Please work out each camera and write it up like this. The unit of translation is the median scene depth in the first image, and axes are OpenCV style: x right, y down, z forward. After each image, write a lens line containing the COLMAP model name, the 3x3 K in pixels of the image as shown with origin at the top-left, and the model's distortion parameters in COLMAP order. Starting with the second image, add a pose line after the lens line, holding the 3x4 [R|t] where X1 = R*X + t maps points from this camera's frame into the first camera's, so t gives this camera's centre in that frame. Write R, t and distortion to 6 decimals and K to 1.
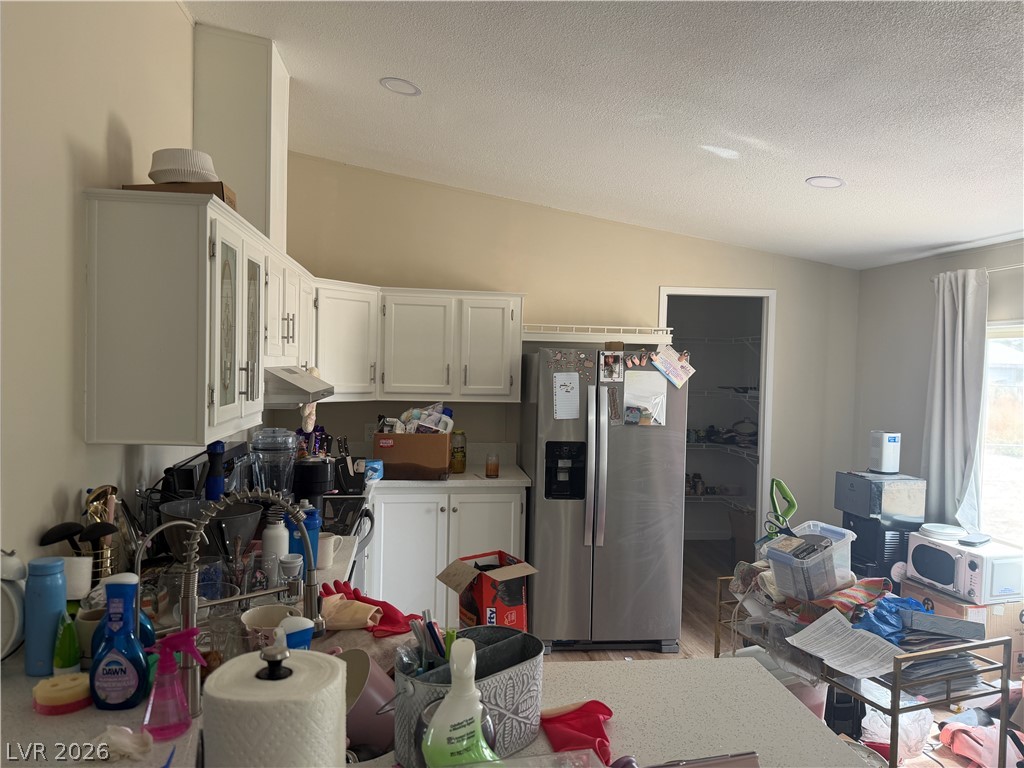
lens RADIAL K [[709.8, 0, 516.1], [0, 709.8, 394.8], [0, 0, 1]] dist [0.060270, -0.079192]
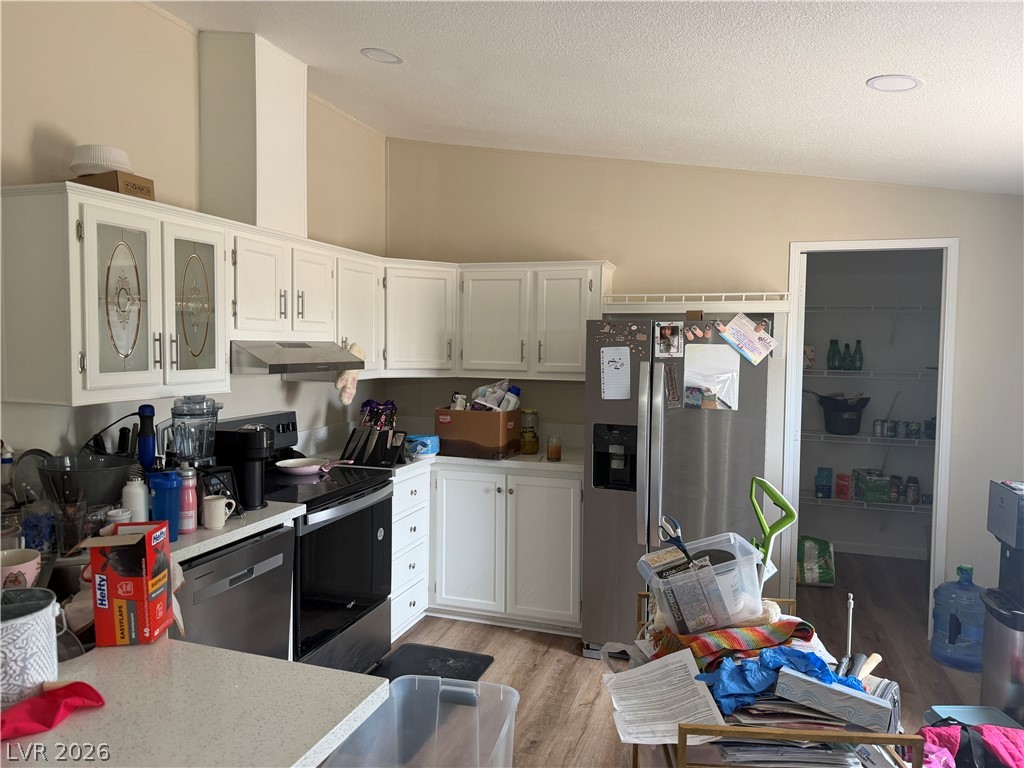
lens RADIAL K [[713.4, 0, 510.3], [0, 713.4, 390.6], [0, 0, 1]] dist [0.057989, -0.085800]
pose [[0.901803, 0.018058, -0.431769, 0.335415], [-0.011886, 0.999785, 0.016991, 0.009583], [0.431983, -0.010190, 0.901824, 0.136717]]
